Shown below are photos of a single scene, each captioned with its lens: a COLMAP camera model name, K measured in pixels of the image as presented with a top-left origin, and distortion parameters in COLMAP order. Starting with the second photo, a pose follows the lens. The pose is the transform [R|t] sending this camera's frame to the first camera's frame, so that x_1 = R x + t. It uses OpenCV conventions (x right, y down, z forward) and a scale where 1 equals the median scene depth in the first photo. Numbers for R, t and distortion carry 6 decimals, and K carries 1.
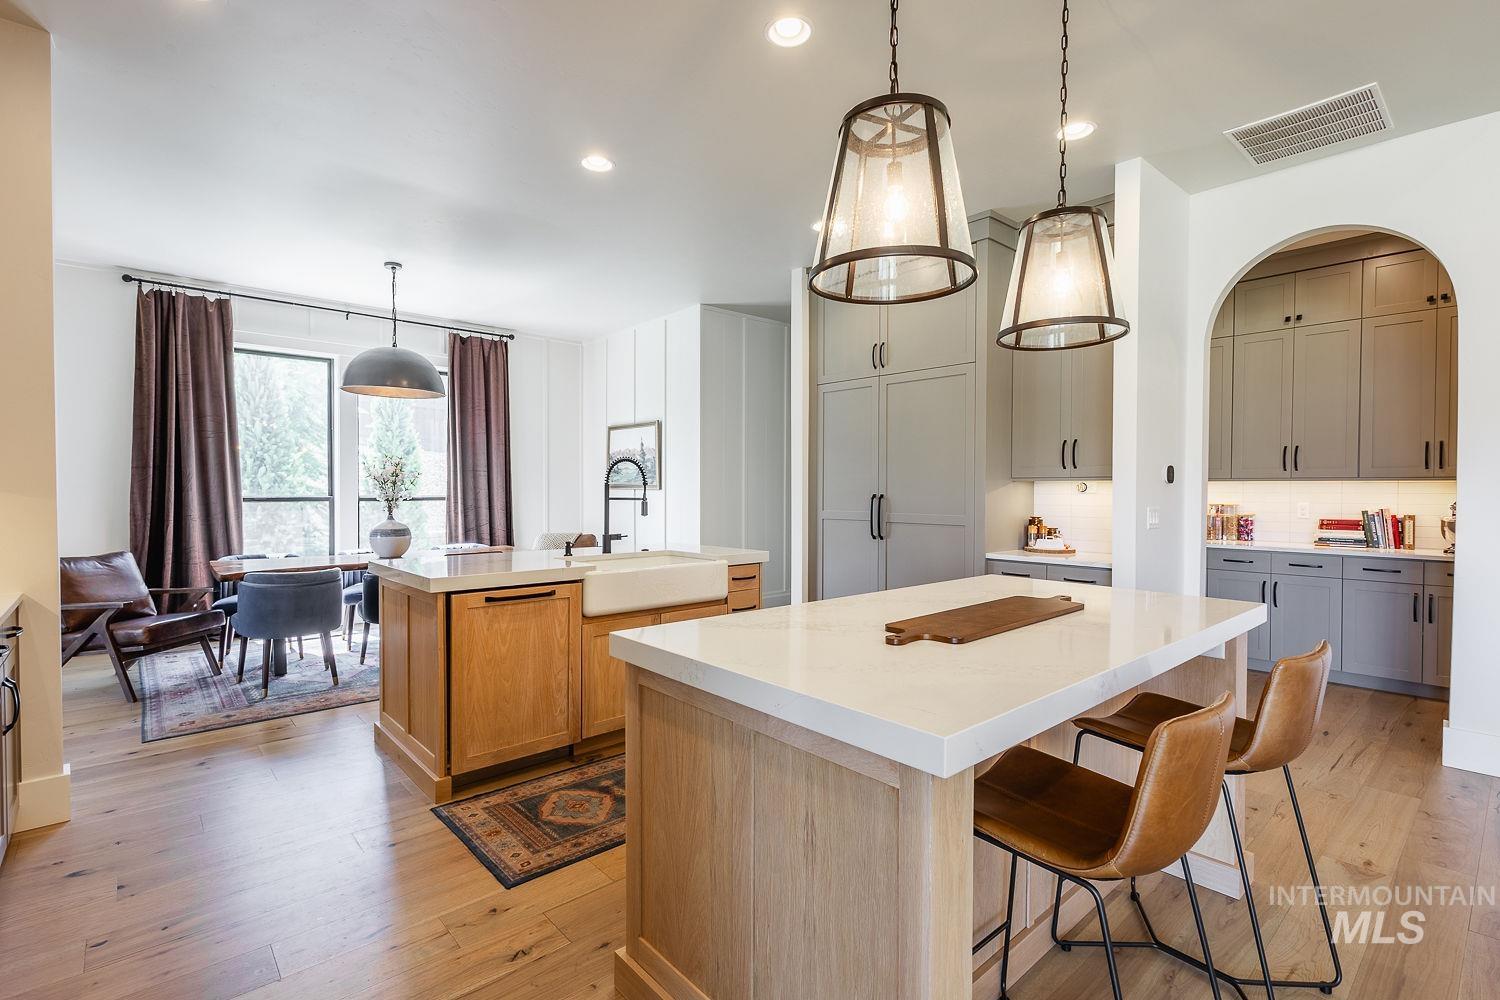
lens RADIAL K [[693.3, 0, 756.1], [0, 693.3, 499.2], [0, 0, 1]] dist [0.009142, -0.003644]
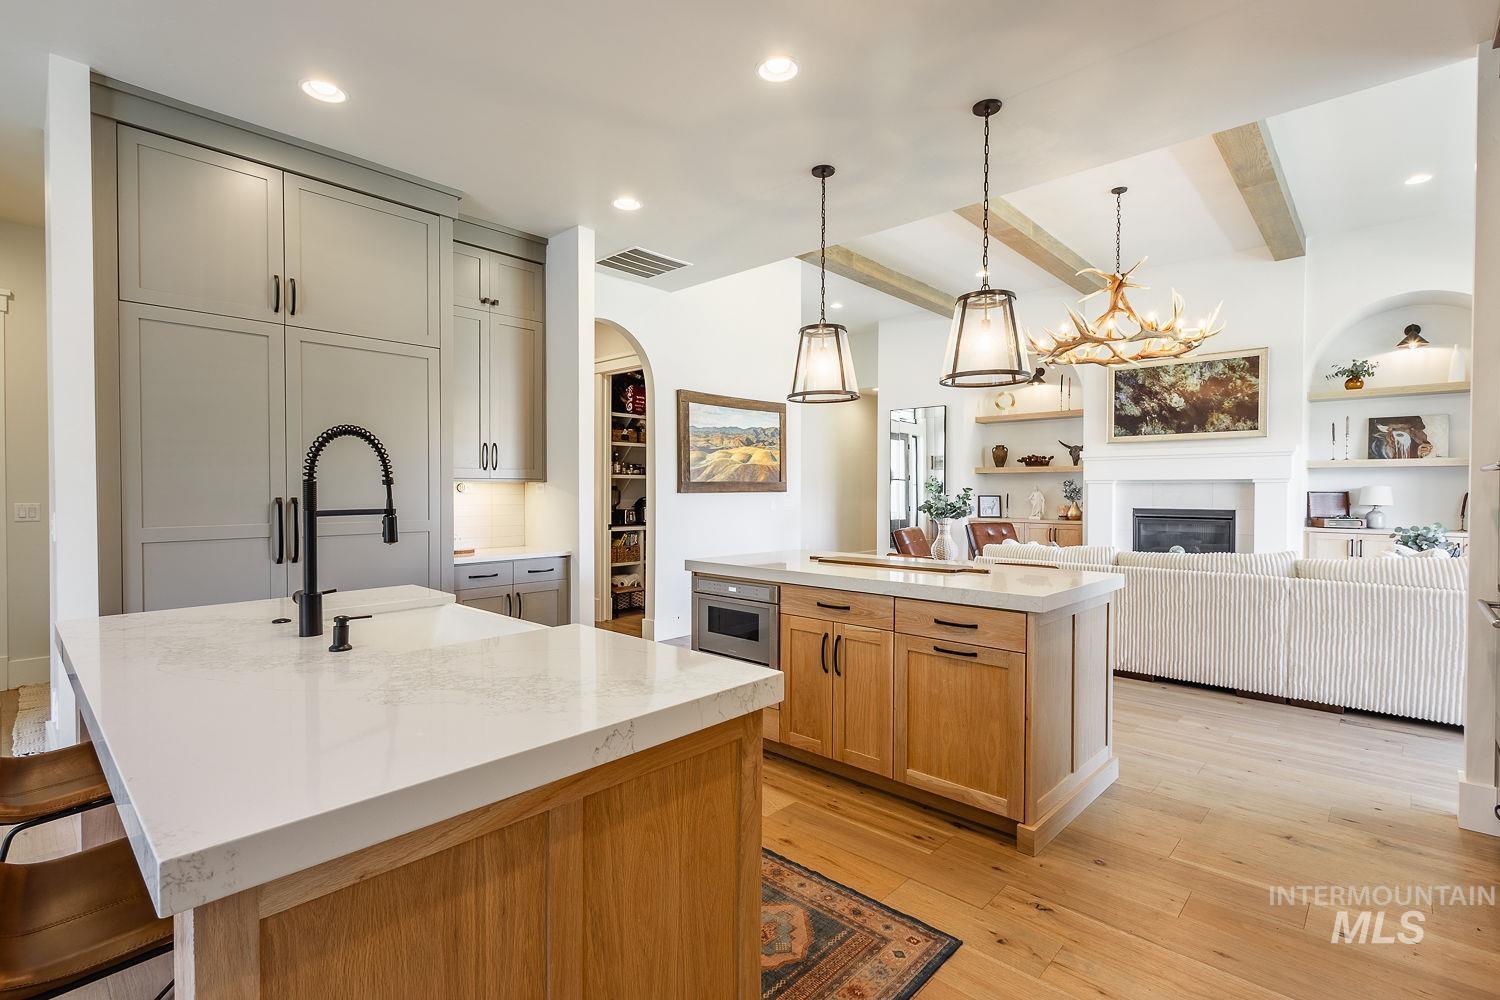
lens RADIAL K [[693.3, 0, 741.1], [0, 693.3, 500.4], [0, 0, 1]] dist [0.009142, -0.003644]
pose [[-0.078067, -0.018344, 0.996779, -0.500465], [0.013041, 0.999726, 0.019419, -0.010773], [-0.996863, 0.014515, -0.077807, 0.554549]]
